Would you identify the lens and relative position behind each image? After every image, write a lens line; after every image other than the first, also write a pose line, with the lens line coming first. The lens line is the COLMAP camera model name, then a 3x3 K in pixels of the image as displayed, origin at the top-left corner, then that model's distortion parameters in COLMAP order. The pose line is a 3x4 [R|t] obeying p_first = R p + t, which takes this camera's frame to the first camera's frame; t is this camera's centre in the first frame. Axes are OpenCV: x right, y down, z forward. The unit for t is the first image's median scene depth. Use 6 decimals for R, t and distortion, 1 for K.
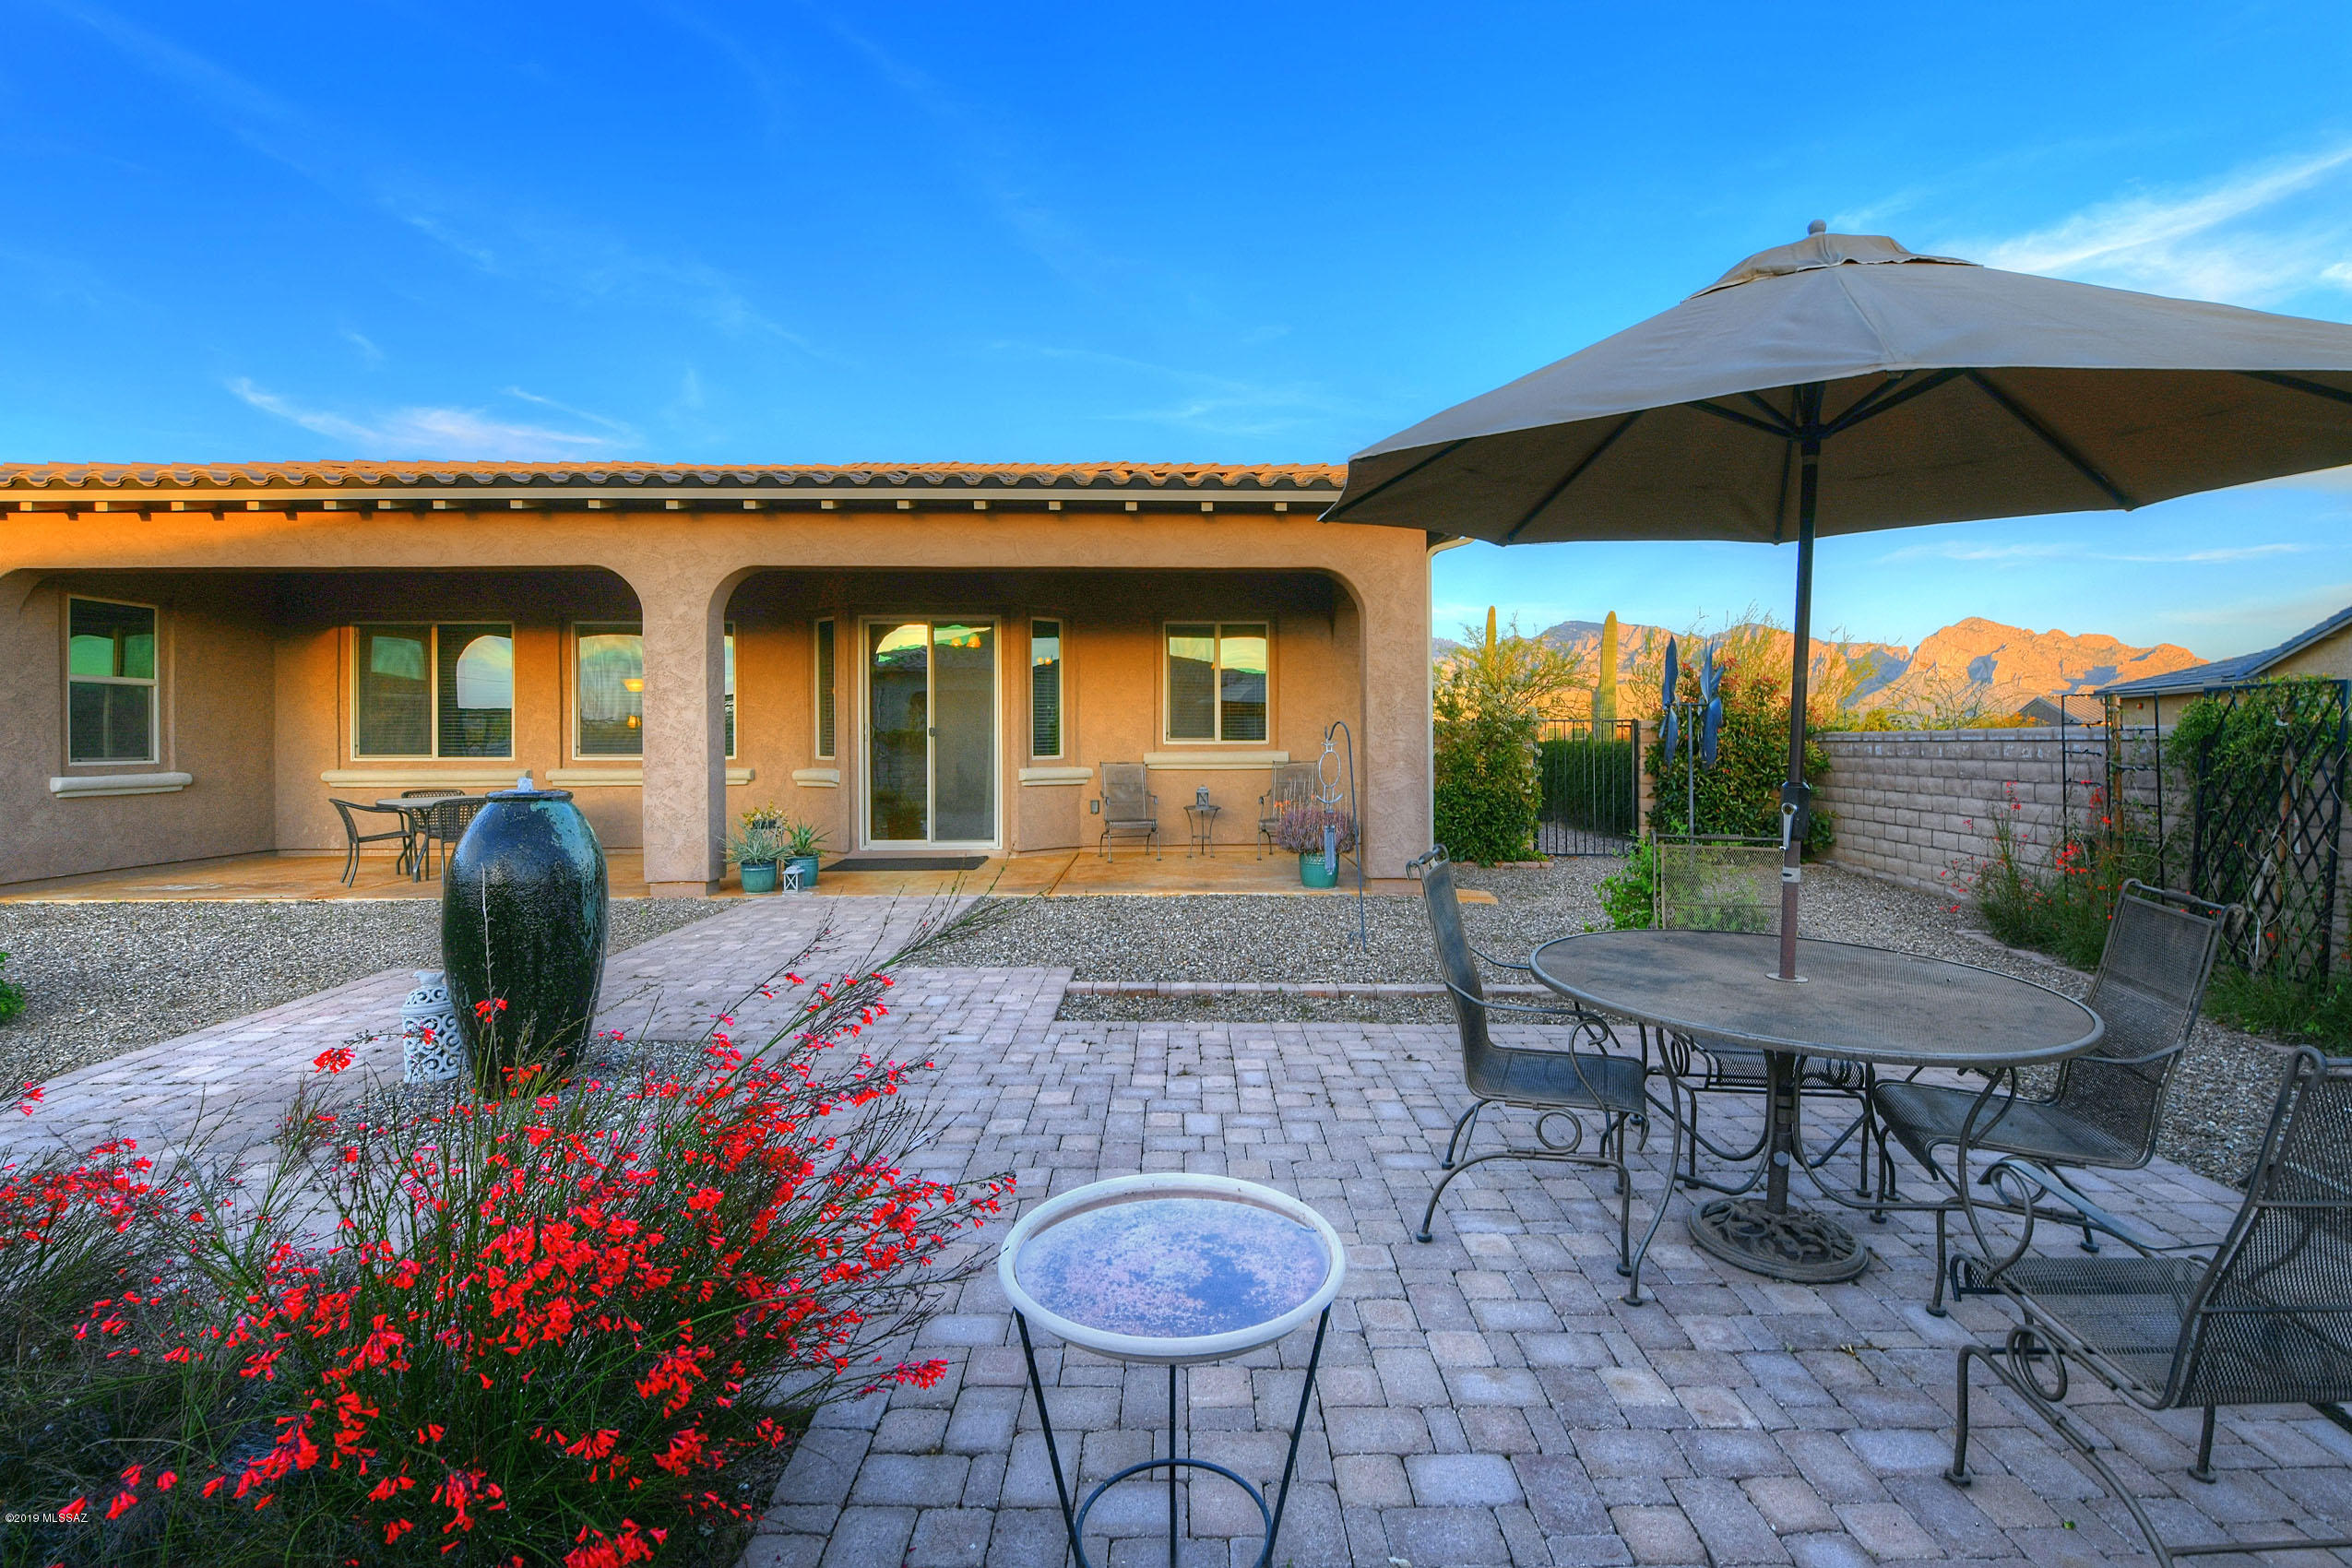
lens RADIAL K [[1023.2, 0, 1285.8], [0, 1023.2, 770.1], [0, 0, 1]] dist [0.001425, -0.007379]
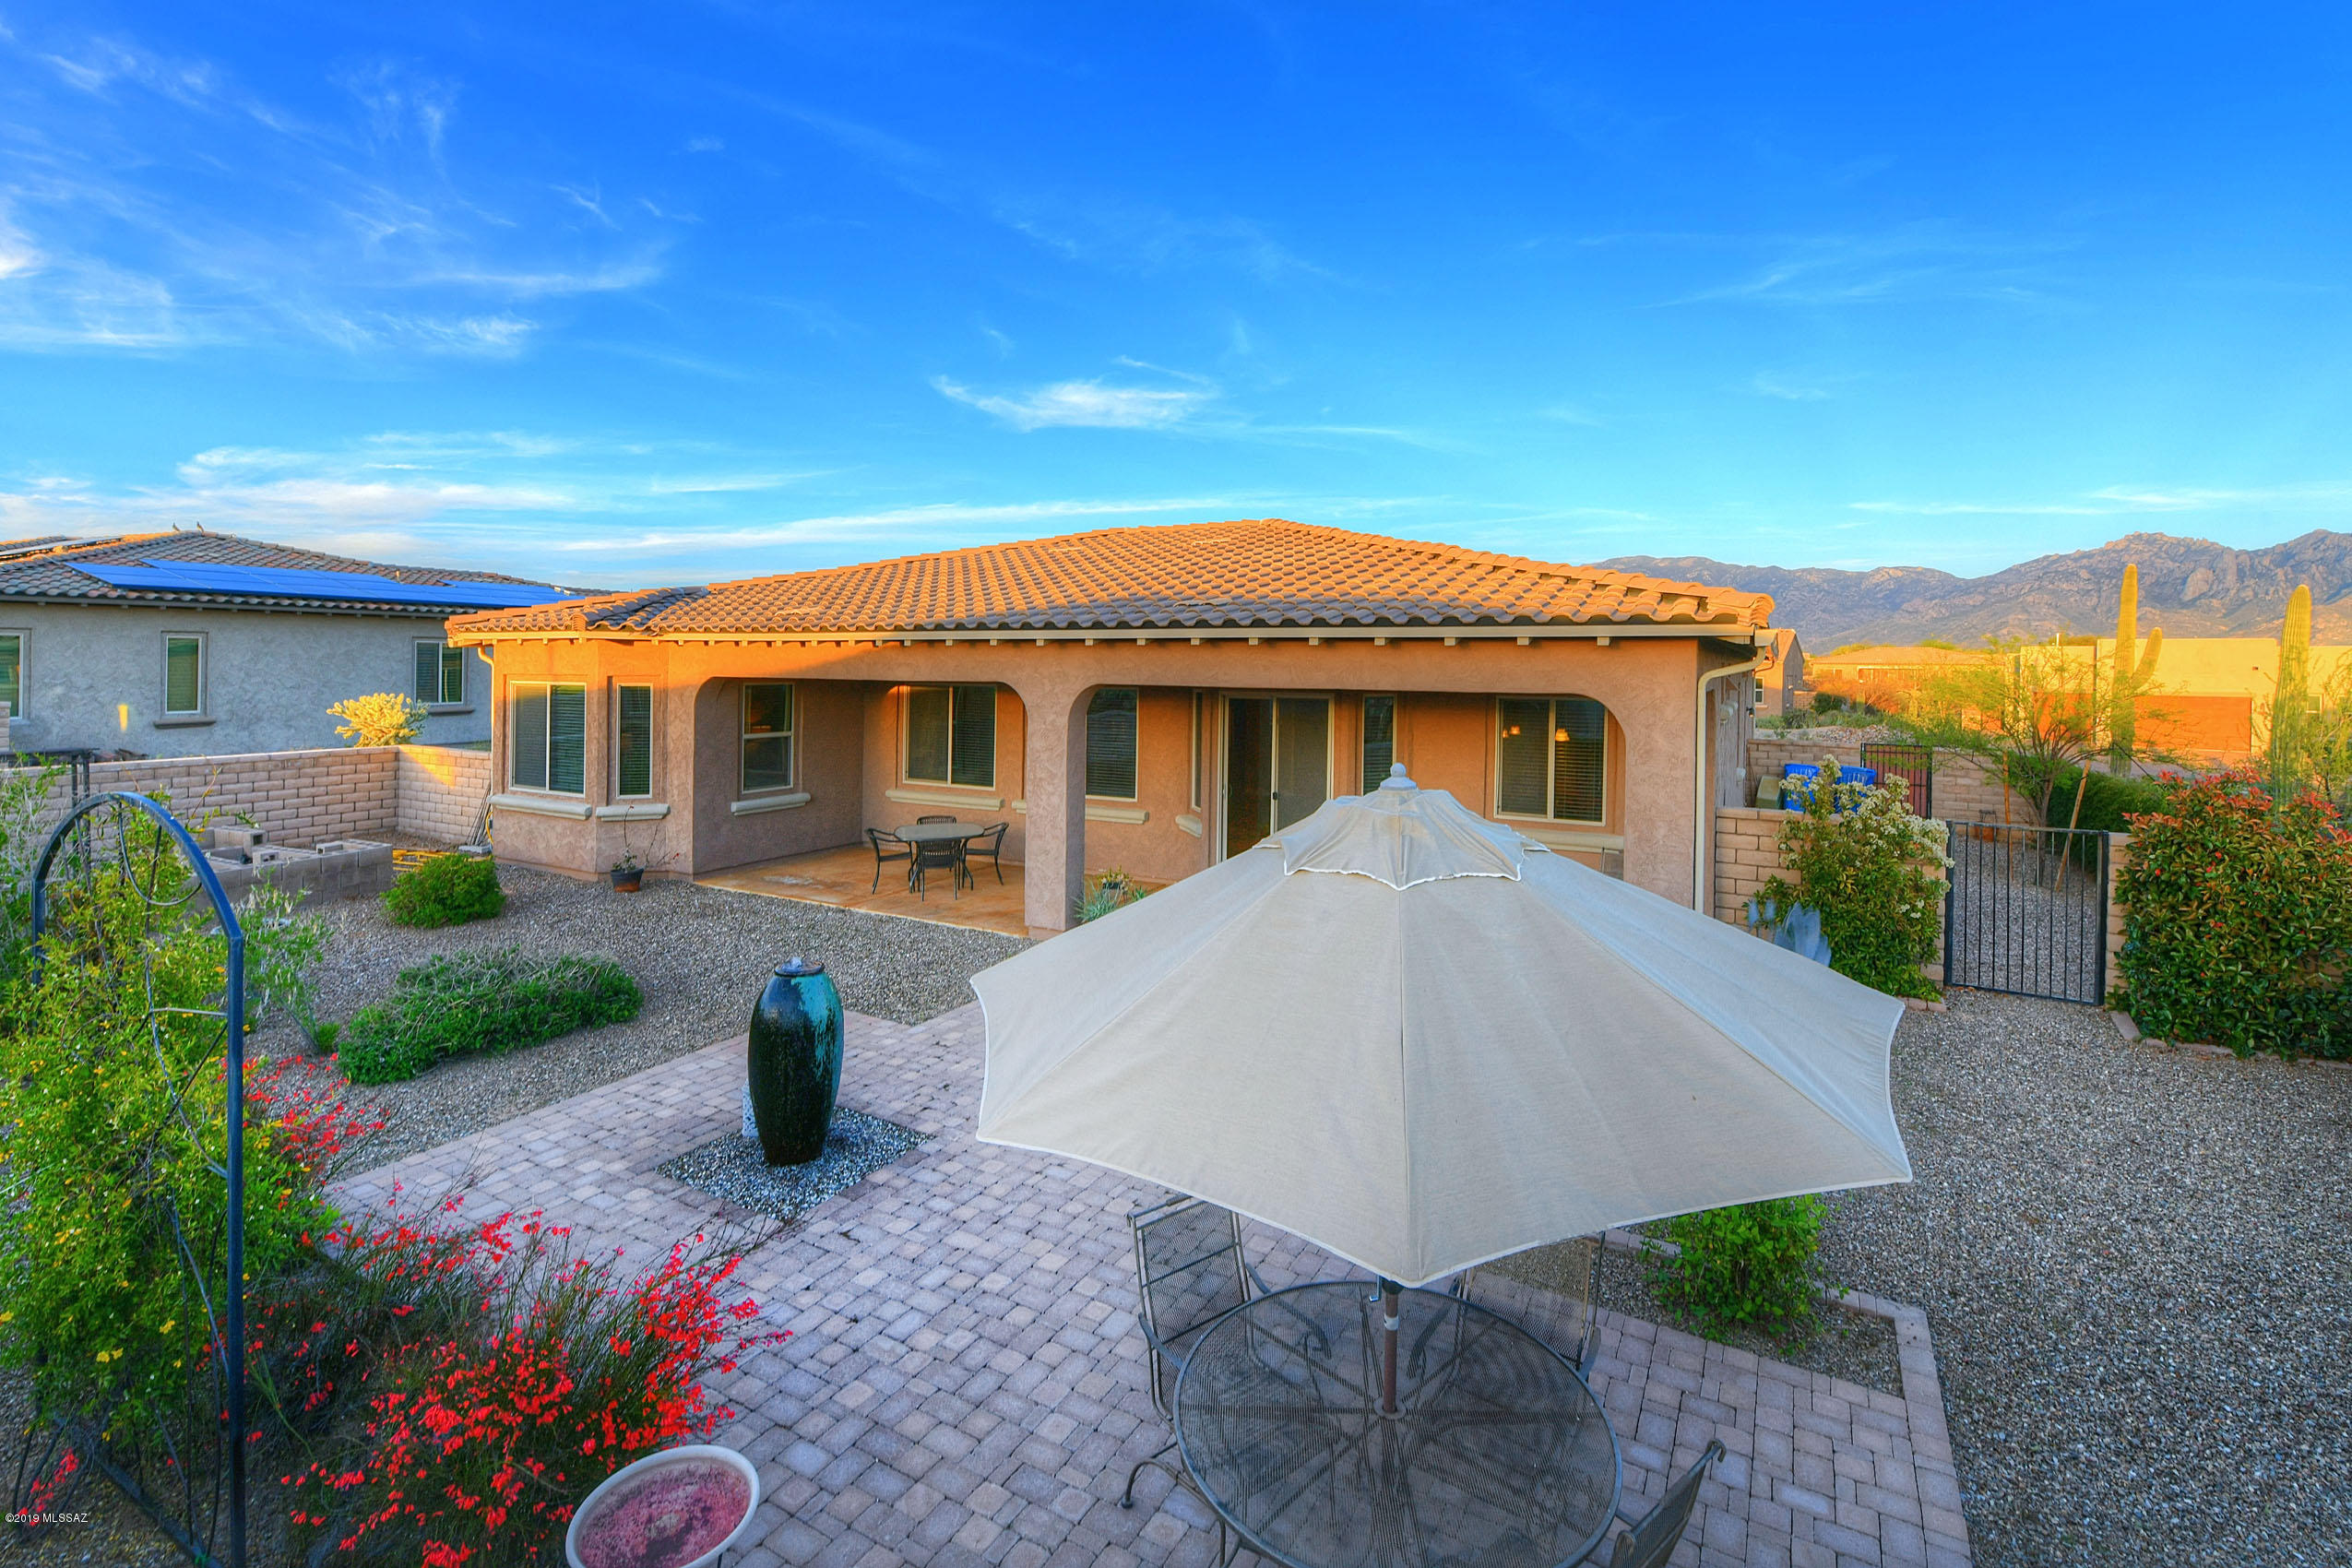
lens RADIAL K [[978.9, 0, 1114.2], [0, 978.9, 827.0], [0, 0, 1]] dist [-0.001517, -0.006828]
pose [[0.865757, 0.049920, -0.497968, 0.100565], [-0.044838, 0.998748, 0.022166, -0.061287], [0.498451, 0.003138, 0.866912, -0.011491]]
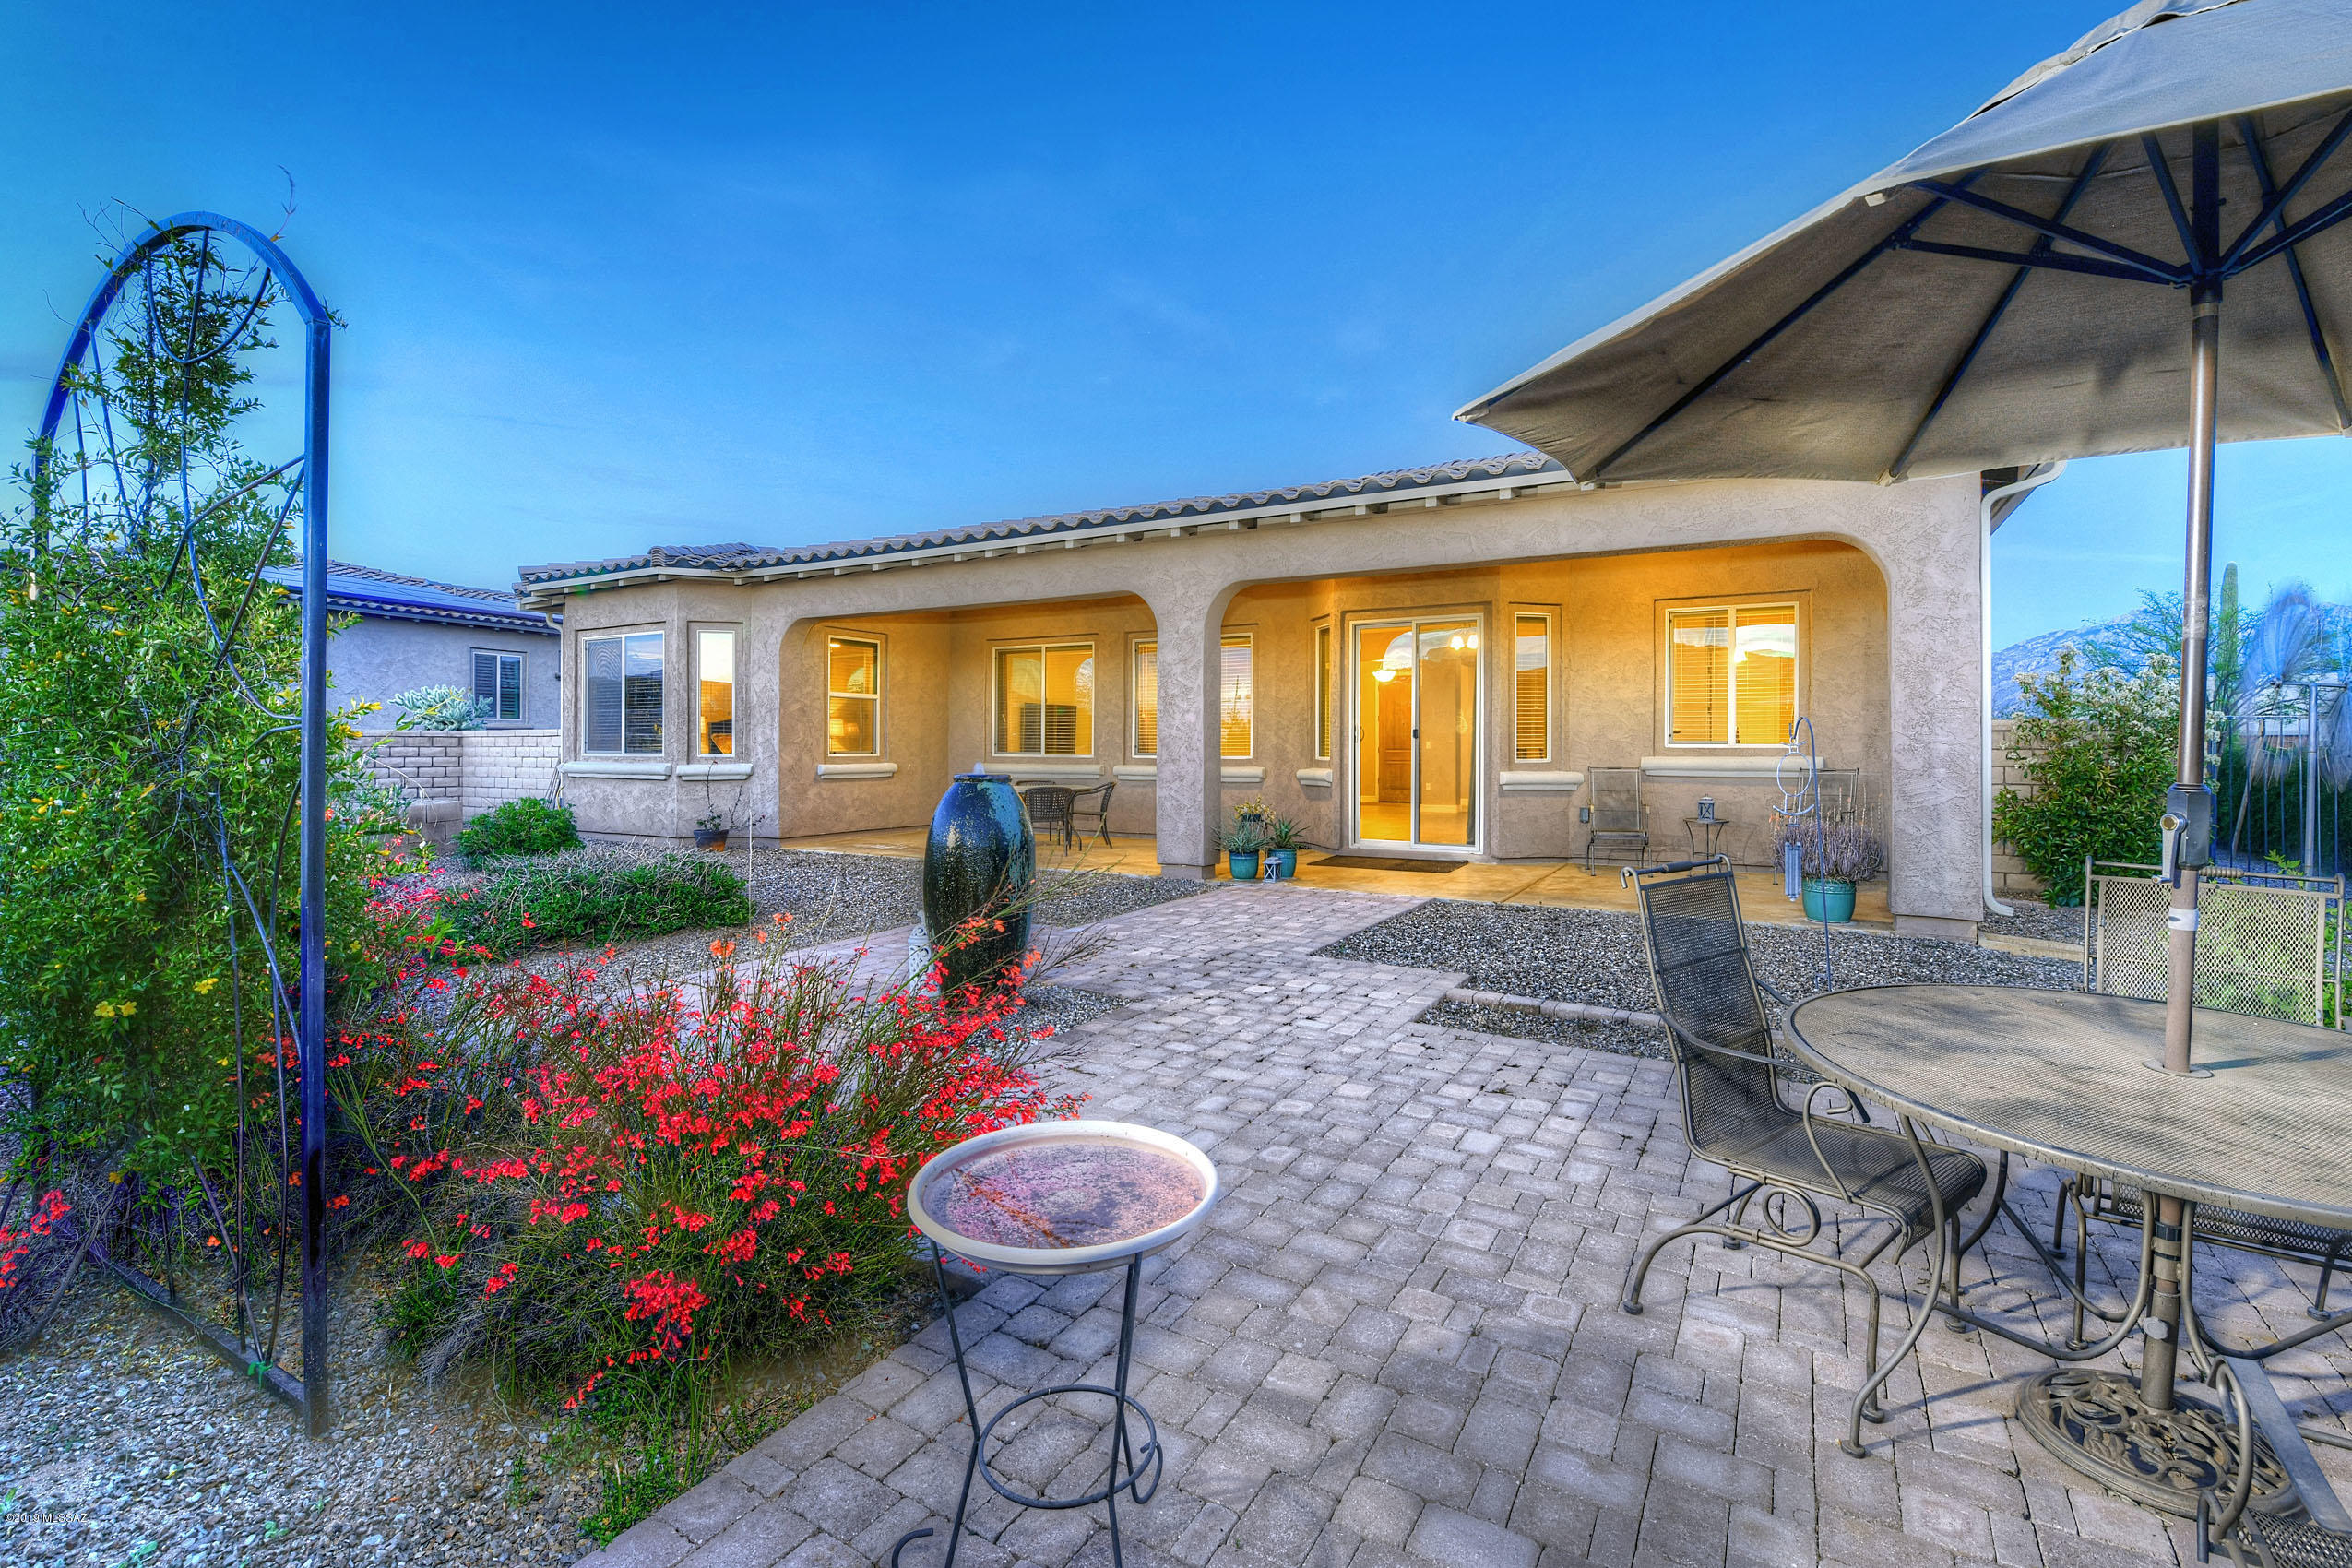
lens RADIAL K [[1059.9, 0, 1194.9], [0, 1059.9, 769.3], [0, 0, 1]] dist [-0.000796, -0.009337]
pose [[0.852491, 0.018448, -0.522416, 0.040067], [-0.020706, 0.999784, 0.001516, 0.001922], [0.522331, 0.009525, 0.852690, 0.007665]]
